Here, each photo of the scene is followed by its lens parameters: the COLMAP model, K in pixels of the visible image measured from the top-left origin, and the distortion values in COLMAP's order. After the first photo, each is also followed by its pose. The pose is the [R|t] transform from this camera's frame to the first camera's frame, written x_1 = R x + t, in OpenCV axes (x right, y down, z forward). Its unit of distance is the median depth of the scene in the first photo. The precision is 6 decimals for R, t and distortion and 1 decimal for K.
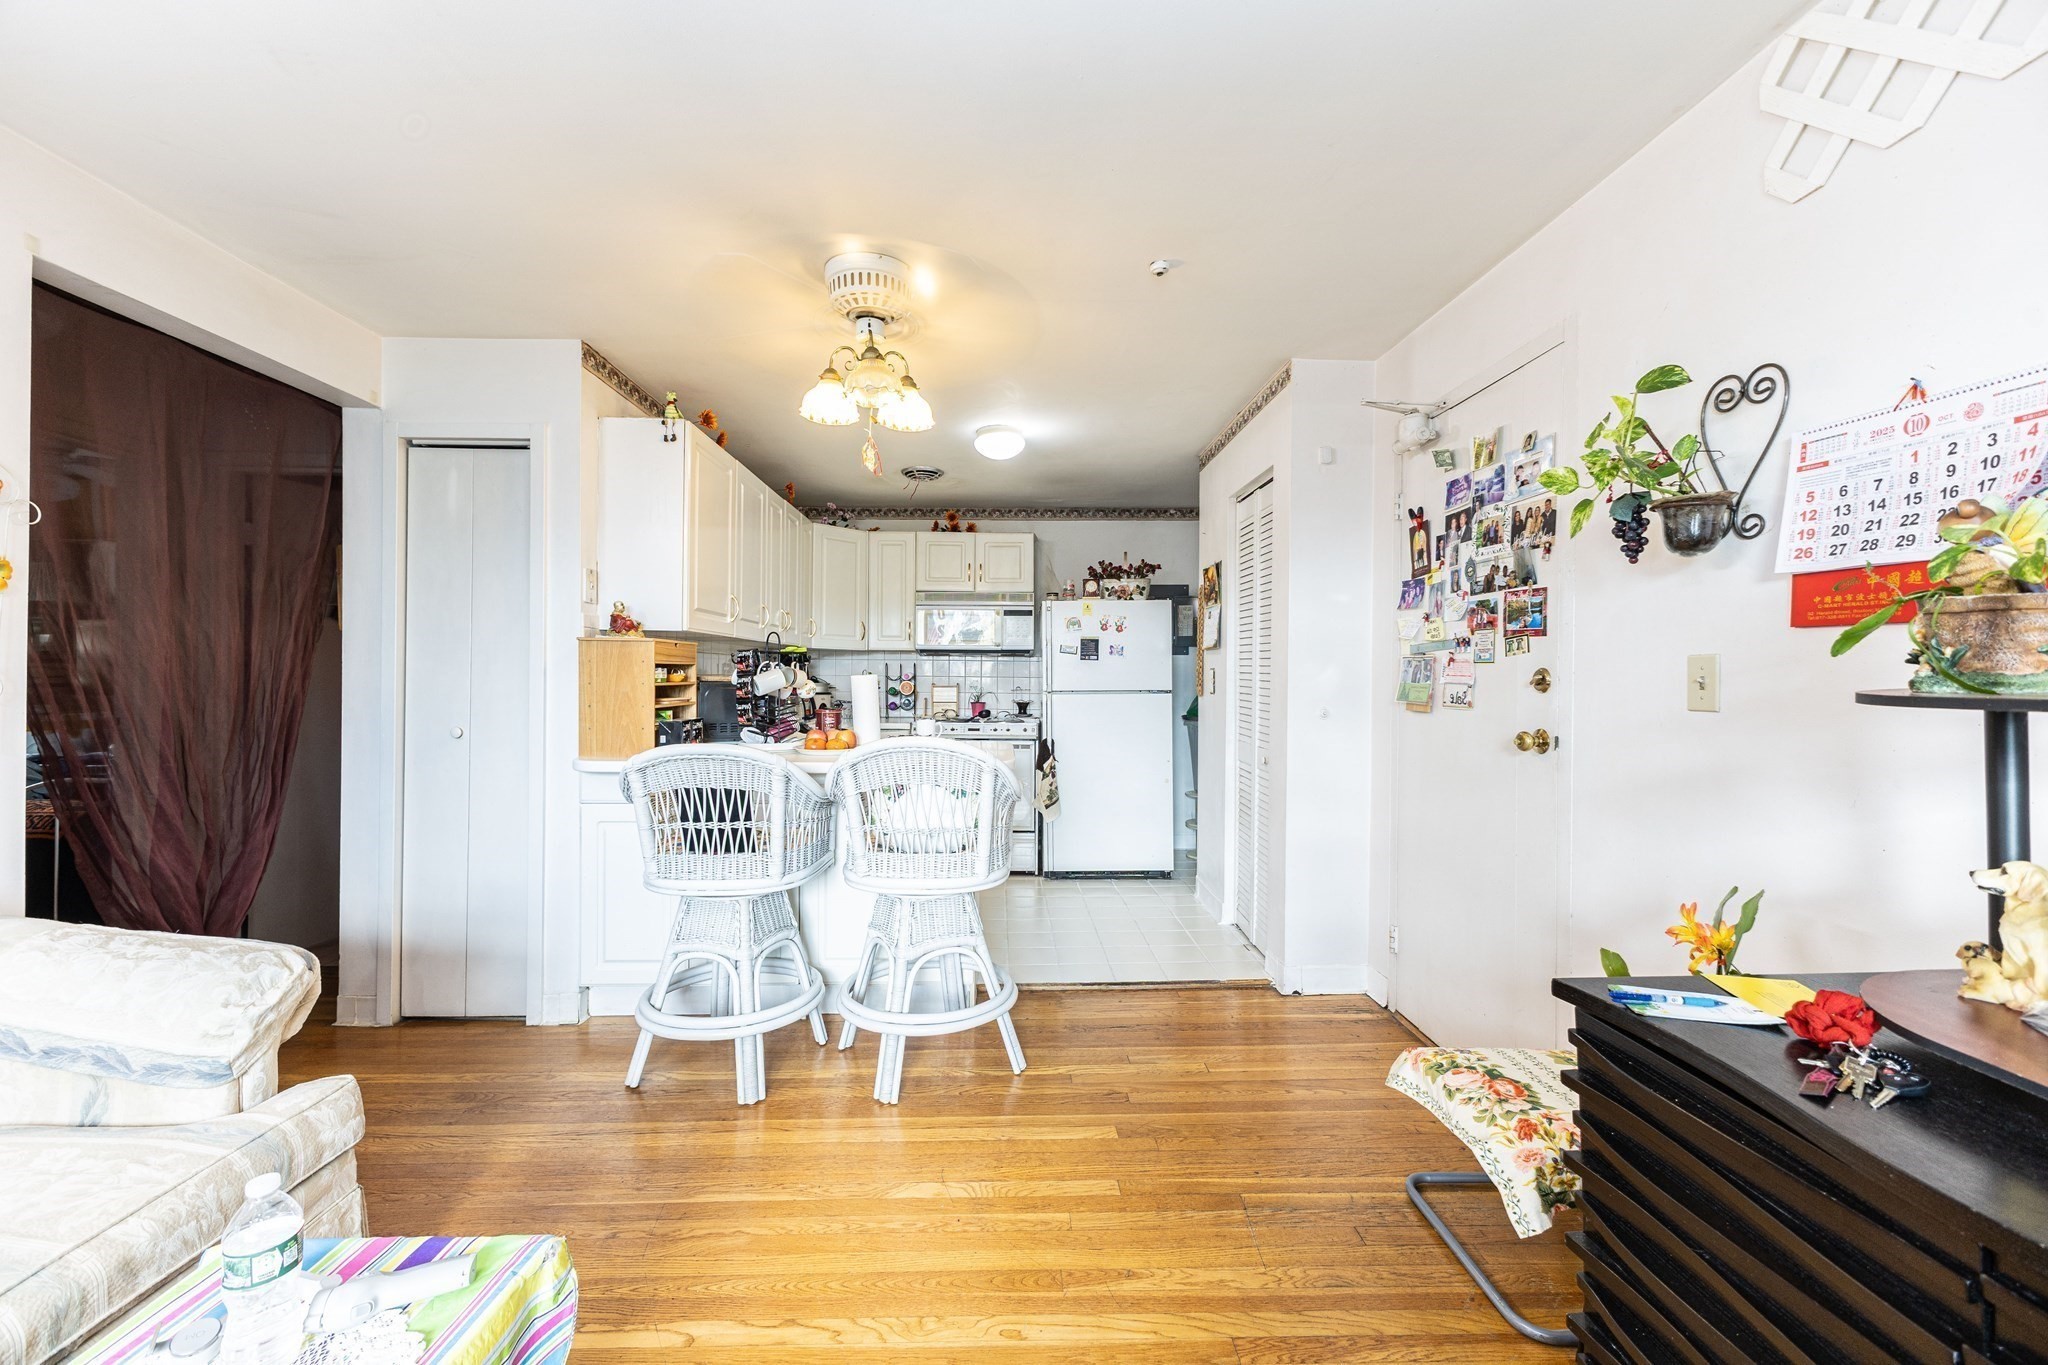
lens RADIAL K [[819.4, 0, 1024.8], [0, 819.4, 677.4], [0, 0, 1]] dist [0.001480, 0.000014]
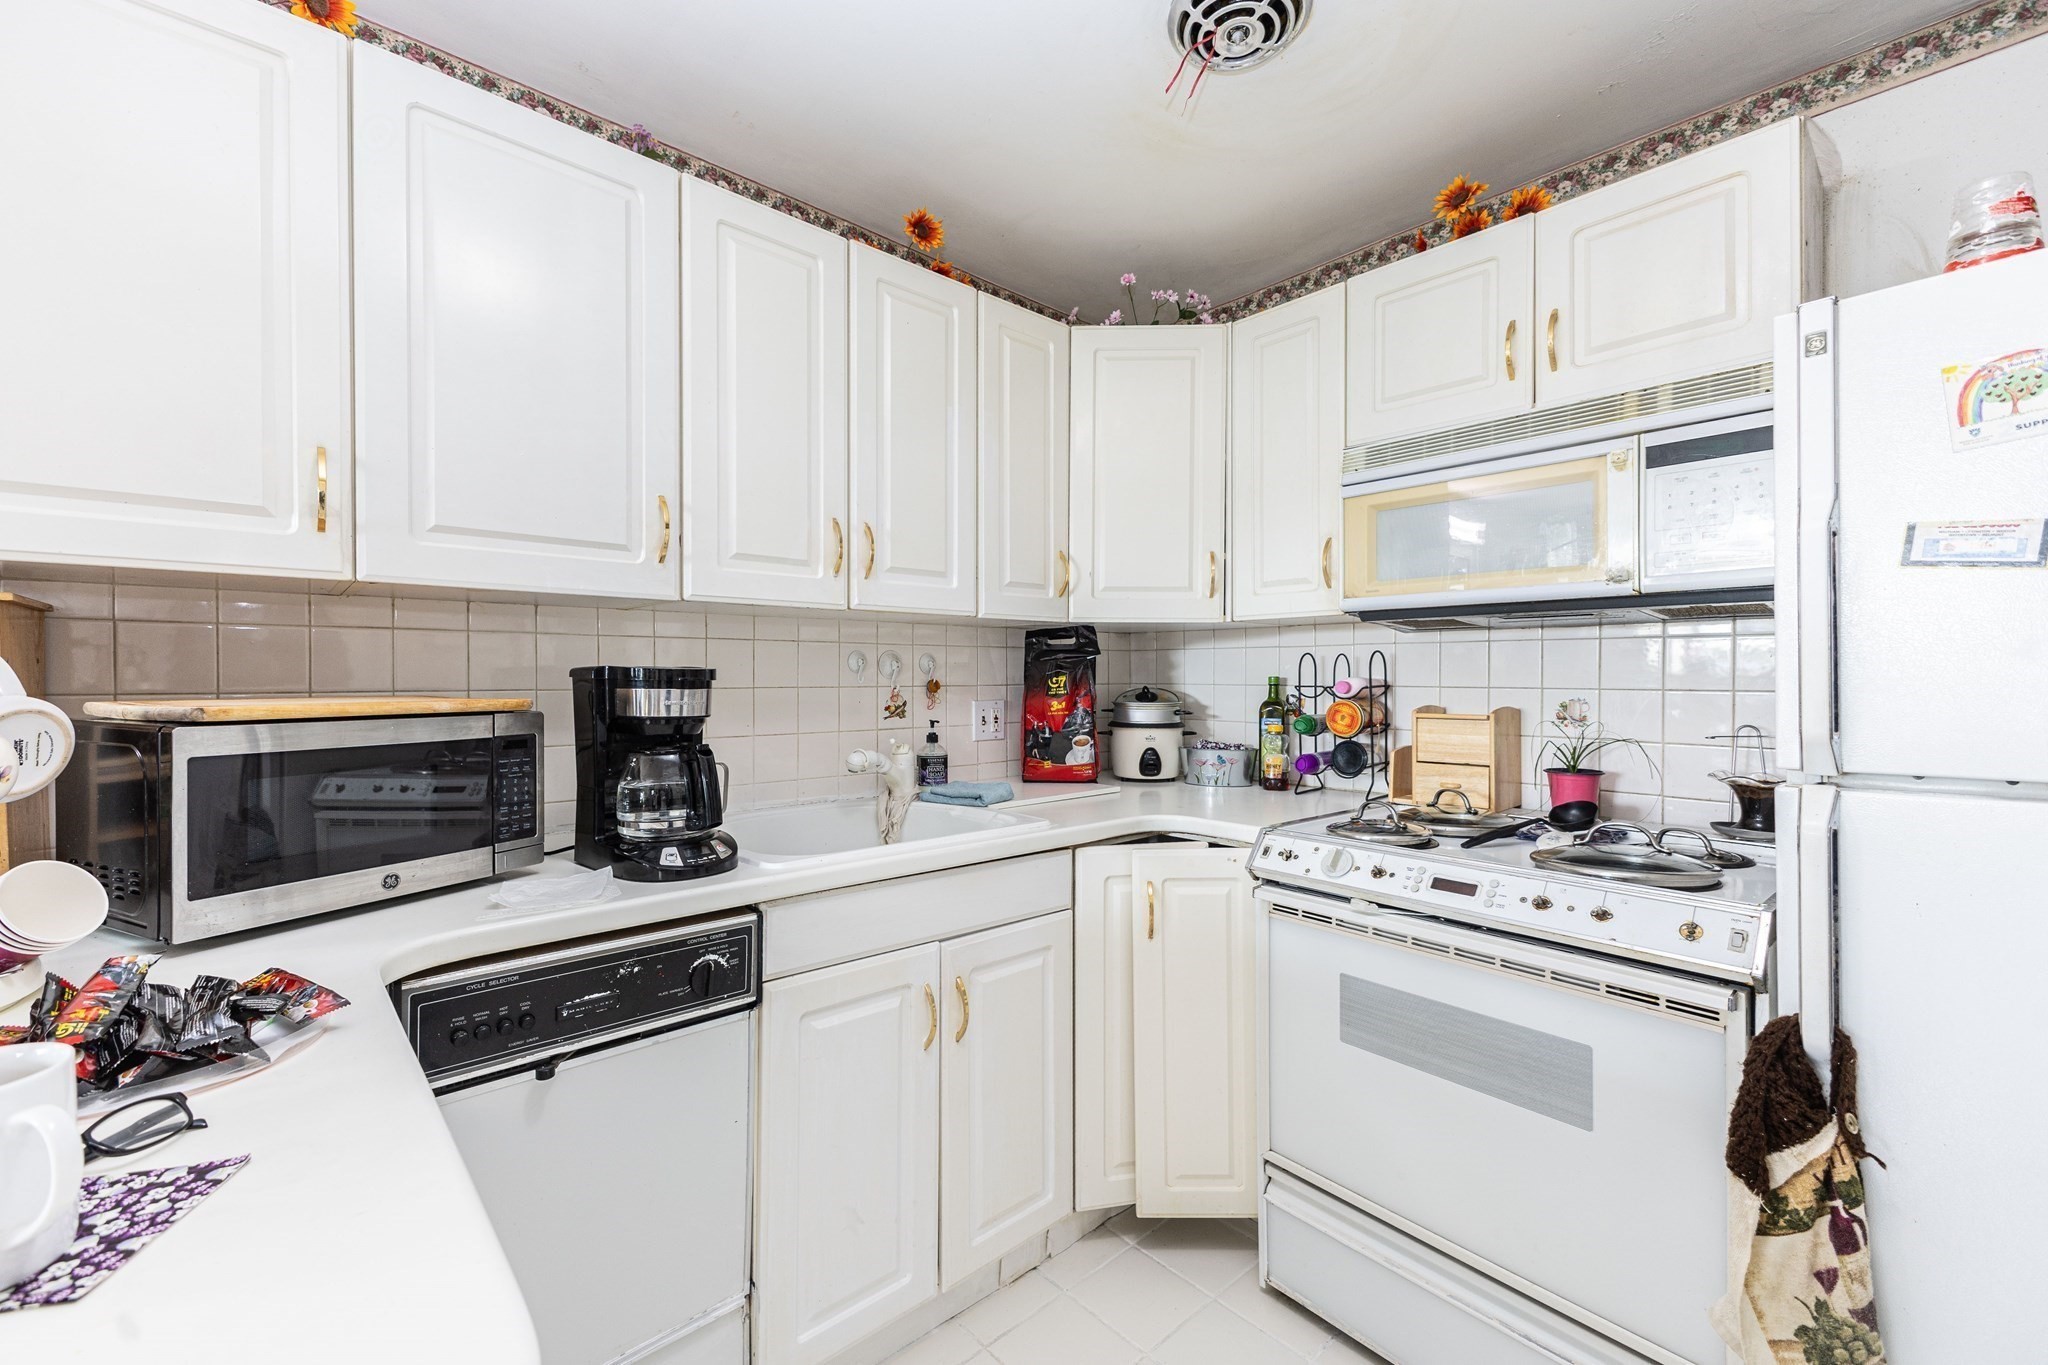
lens RADIAL K [[828.2, 0, 1015.3], [0, 828.2, 682.1], [0, 0, 1]] dist [0.005710, -0.000120]
pose [[0.632668, 0.001570, -0.774422, 0.059541], [0.001683, 0.999993, 0.003402, -0.005163], [0.774422, -0.003455, 0.632661, 0.710226]]
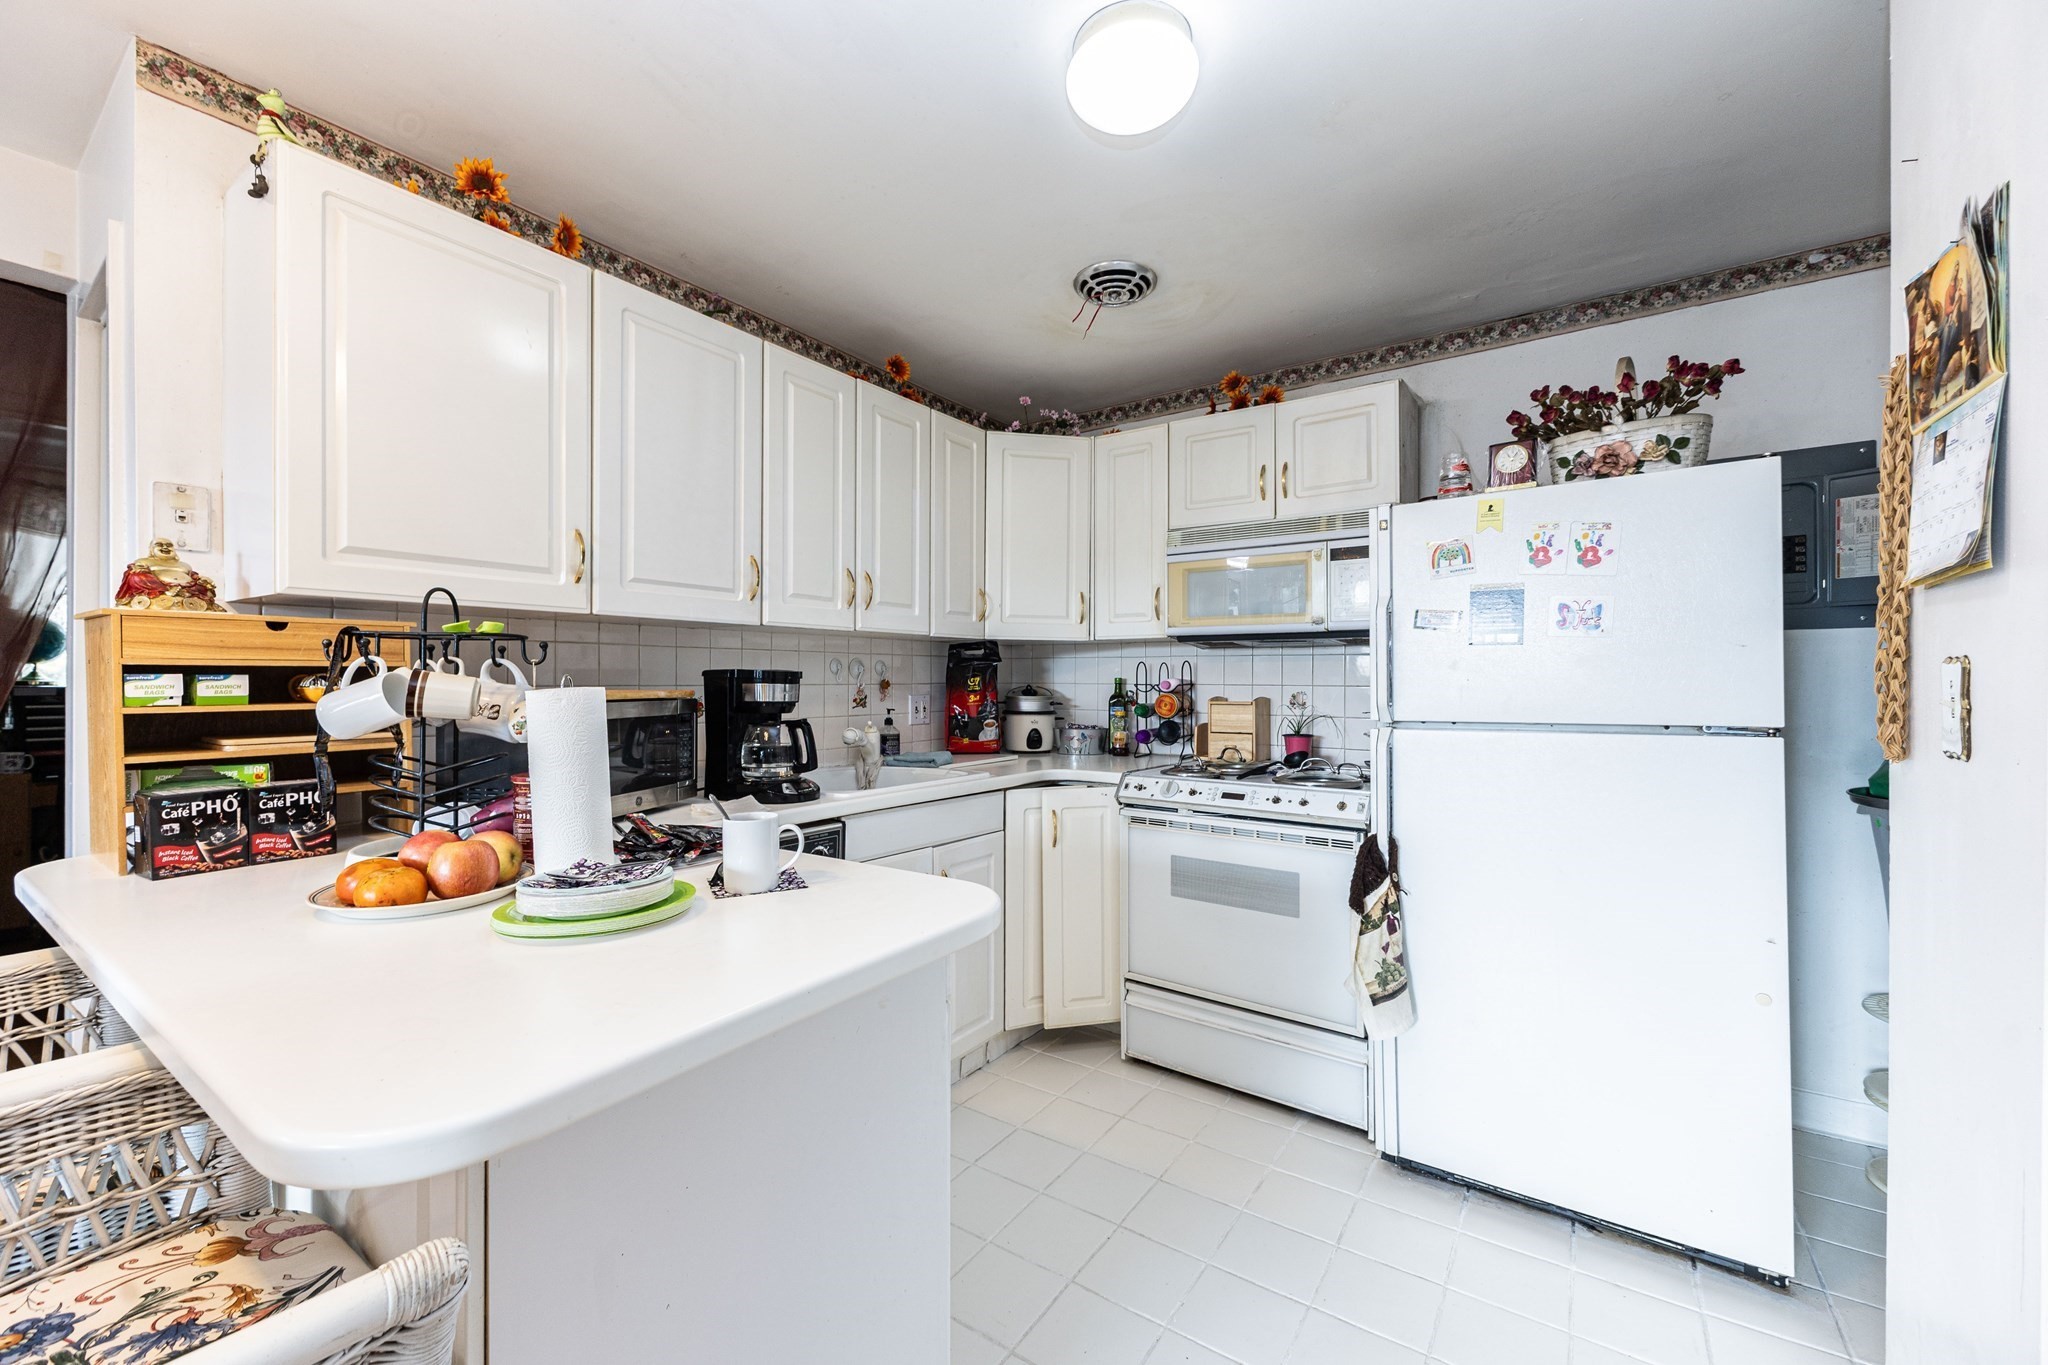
lens RADIAL K [[819.4, 0, 1024.8], [0, 819.4, 677.4], [0, 0, 1]] dist [0.001480, 0.000014]
pose [[0.799426, -0.003428, -0.600755, 0.130079], [0.000191, 0.999985, -0.005451, -0.003243], [0.600765, 0.004243, 0.799414, 0.538379]]
